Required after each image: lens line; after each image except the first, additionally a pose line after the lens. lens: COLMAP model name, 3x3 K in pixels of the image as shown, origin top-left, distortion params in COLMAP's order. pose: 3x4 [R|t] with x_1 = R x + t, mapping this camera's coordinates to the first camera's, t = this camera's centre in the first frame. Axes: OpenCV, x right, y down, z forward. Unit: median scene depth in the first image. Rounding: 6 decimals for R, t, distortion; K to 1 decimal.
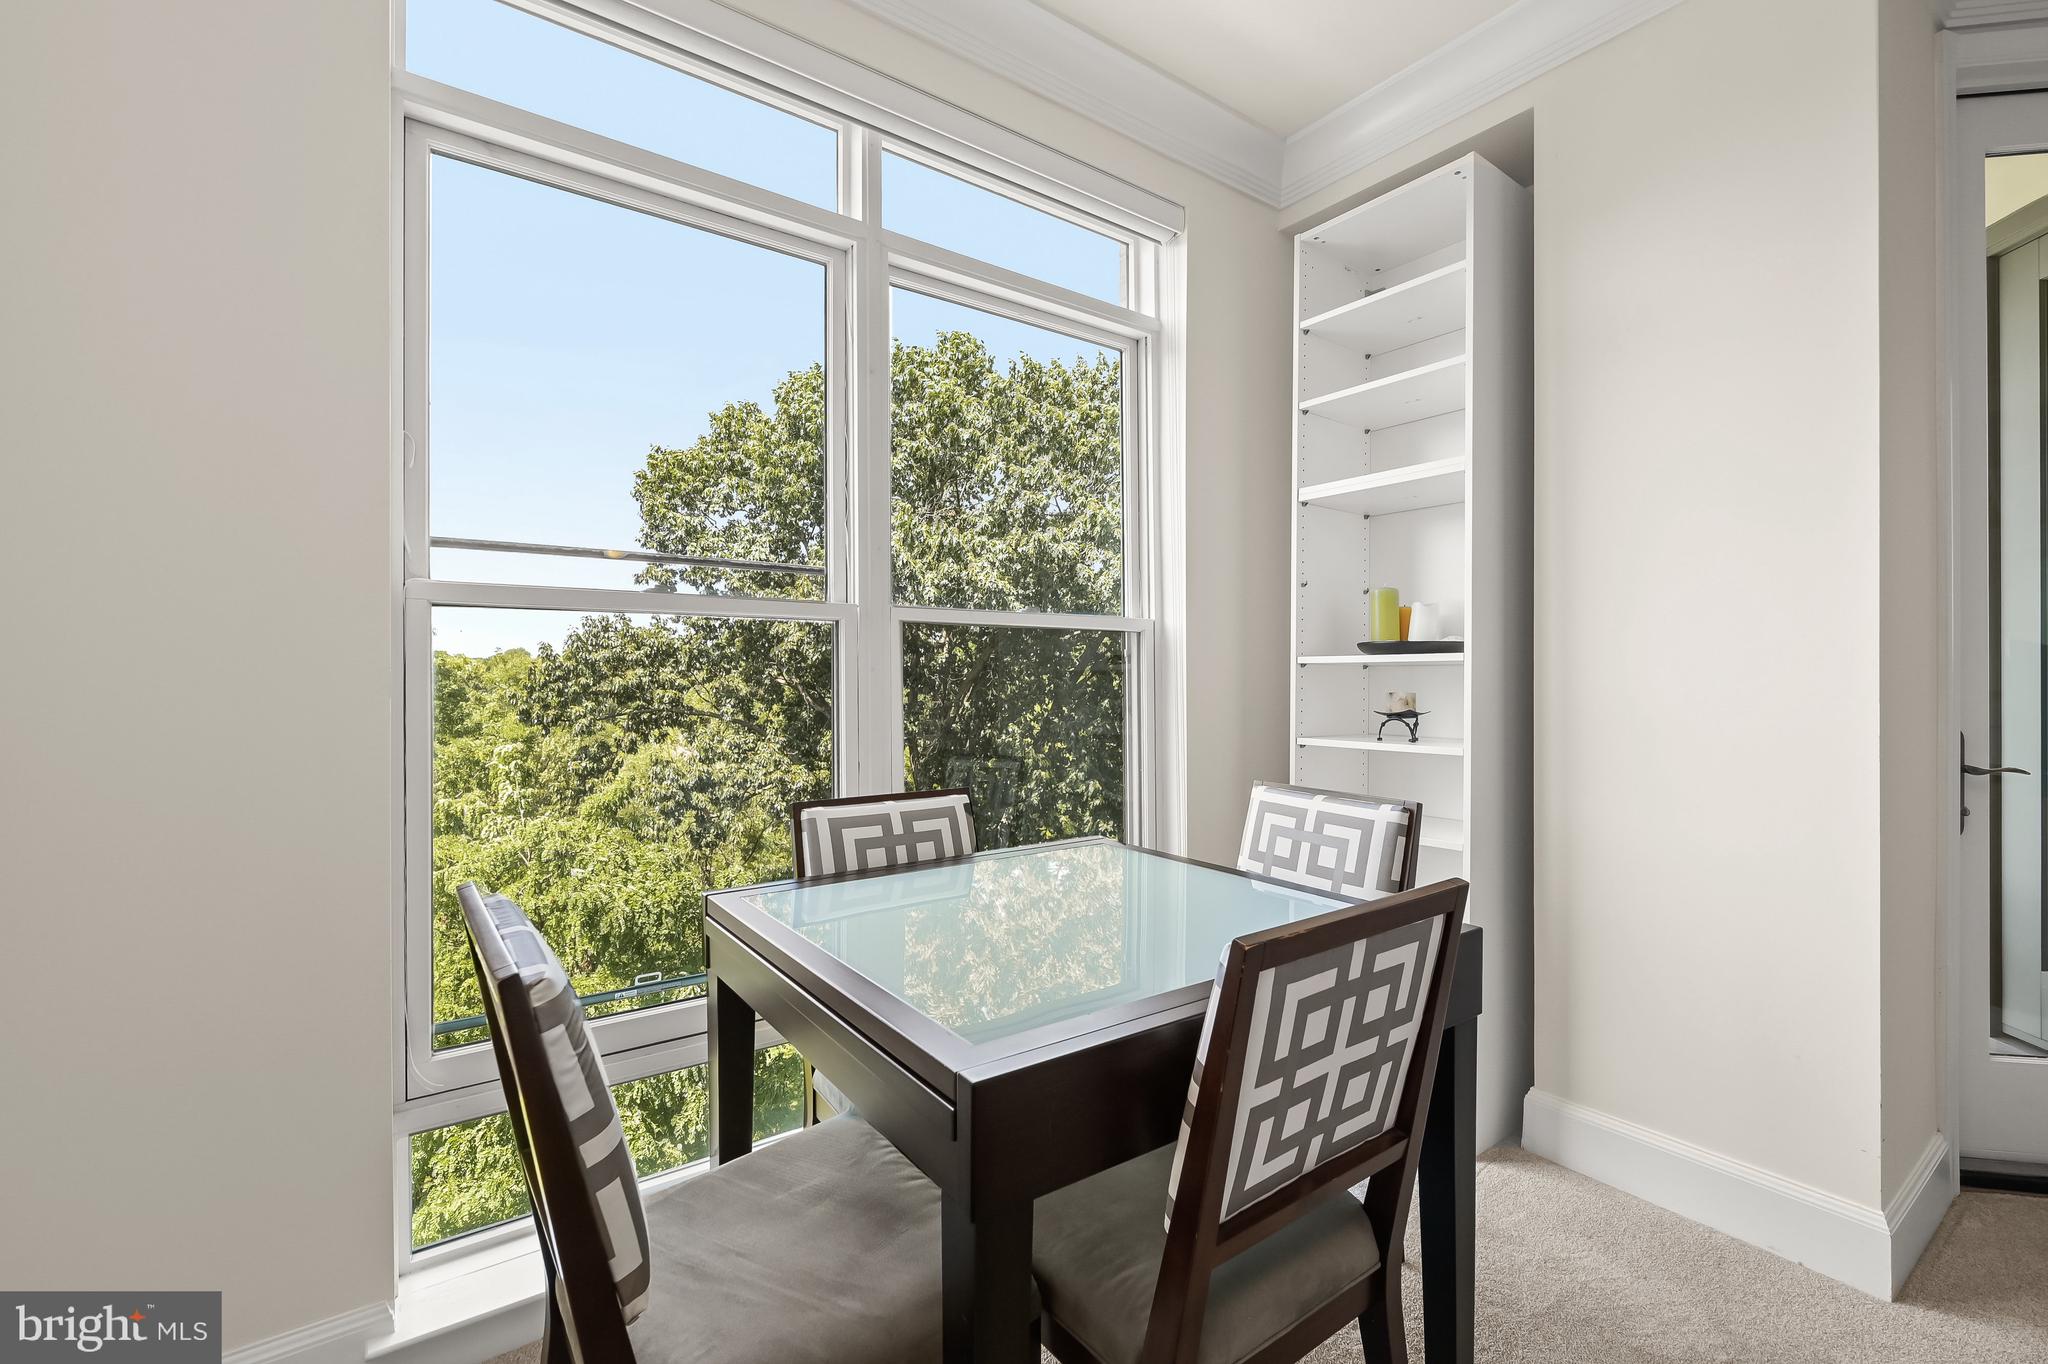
lens RADIAL K [[875.3, 0, 1024.0], [0, 875.3, 682.0], [0, 0, 1]] dist [0.008386, 0.000157]
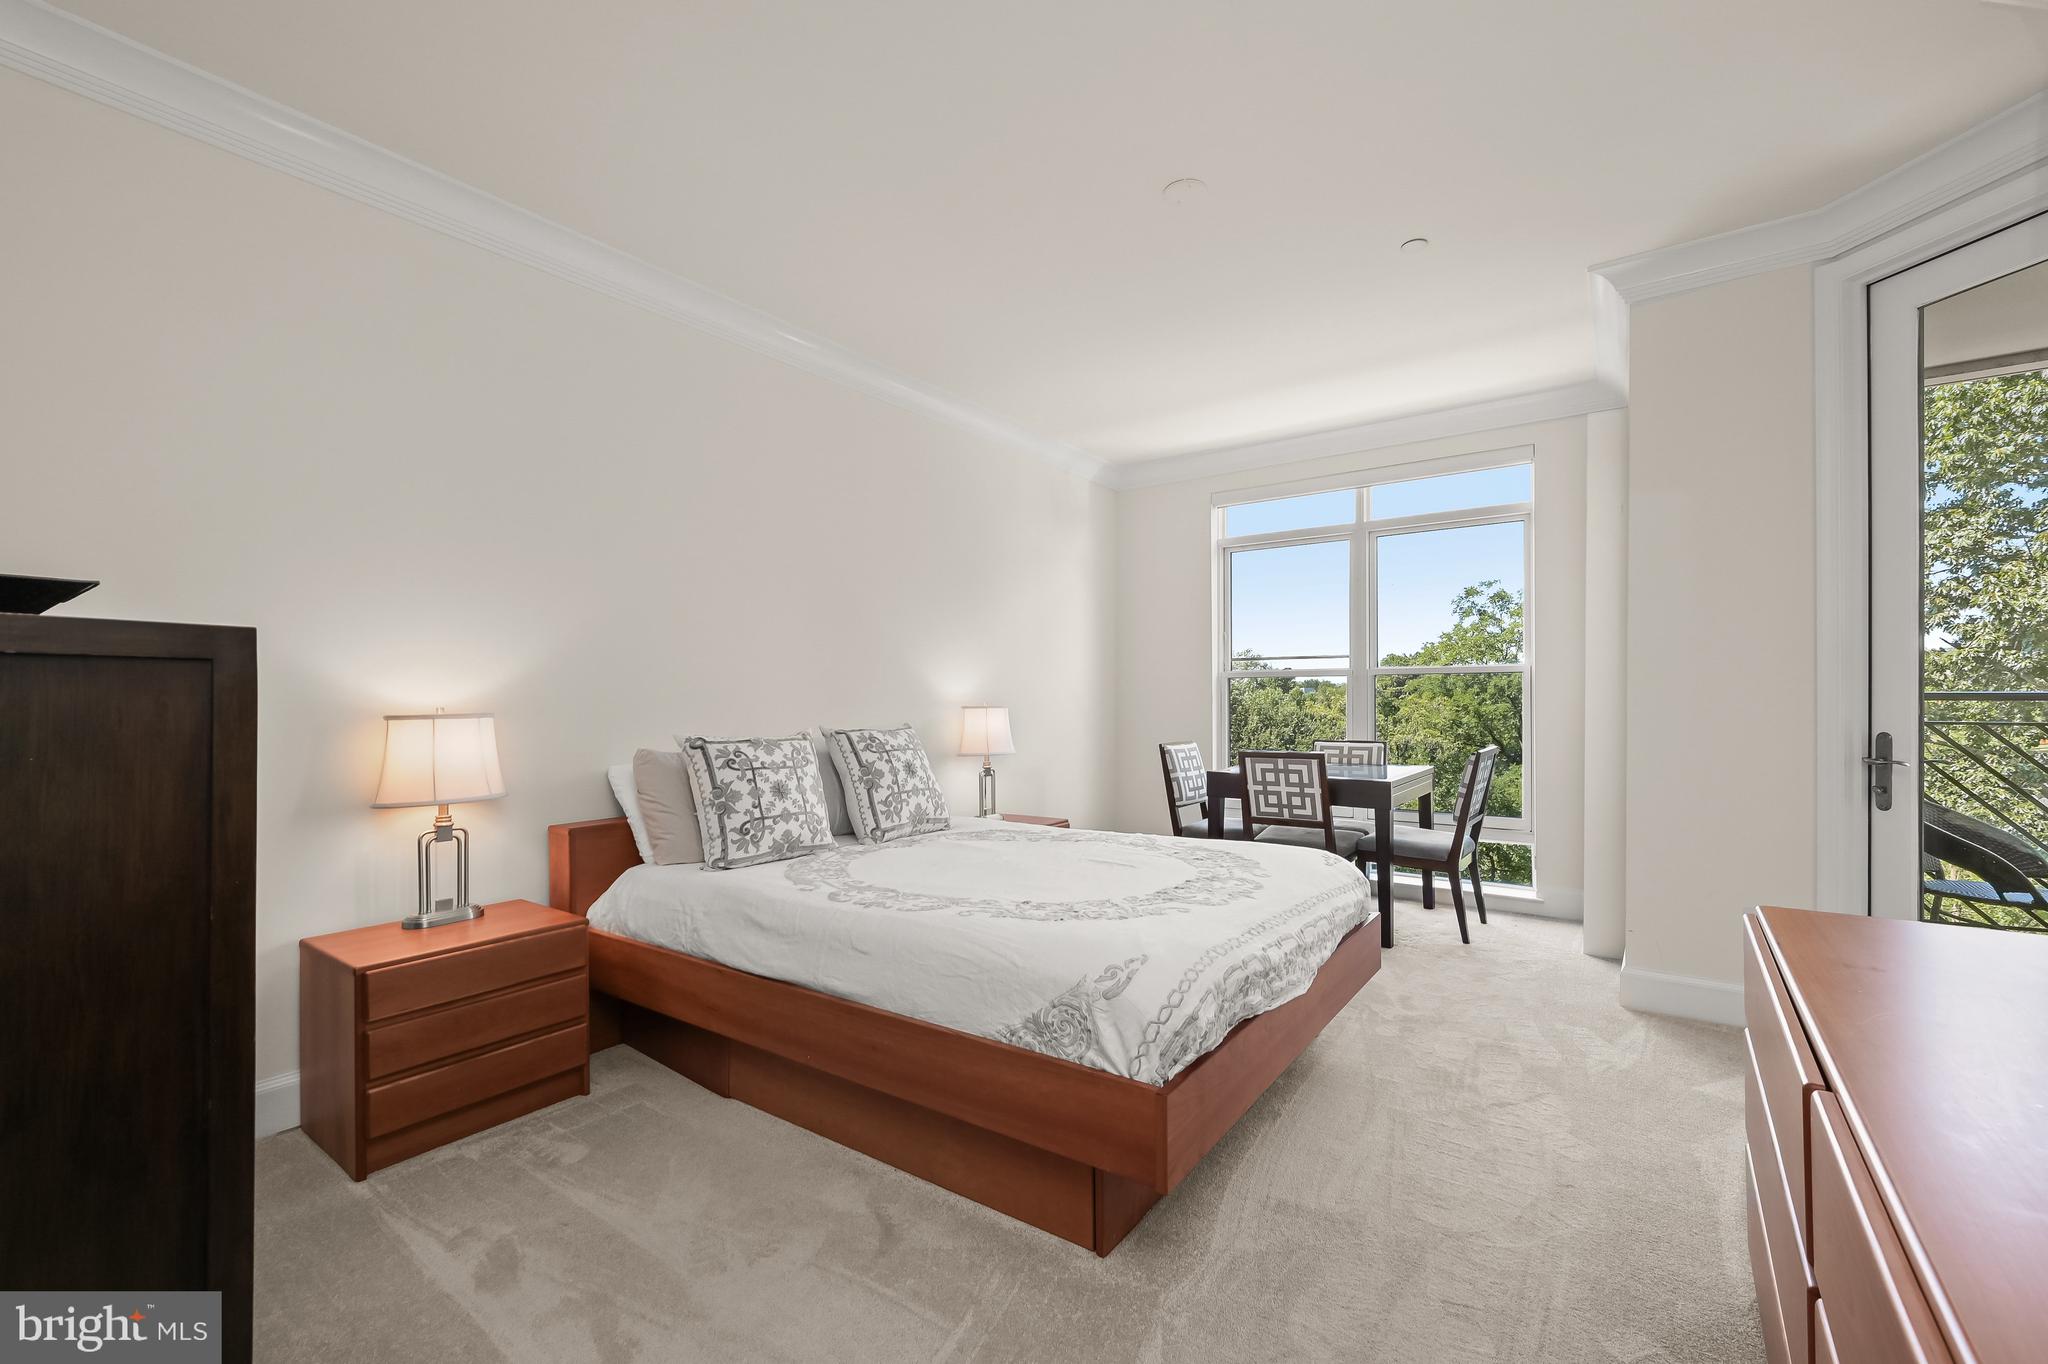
lens RADIAL K [[875.3, 0, 1024.0], [0, 875.3, 682.0], [0, 0, 1]] dist [0.008386, 0.000157]
pose [[0.303468, -0.013917, -0.952740, 3.996419], [-0.000383, 0.999891, -0.014728, -0.020585], [0.952841, 0.004835, 0.303430, -1.467768]]
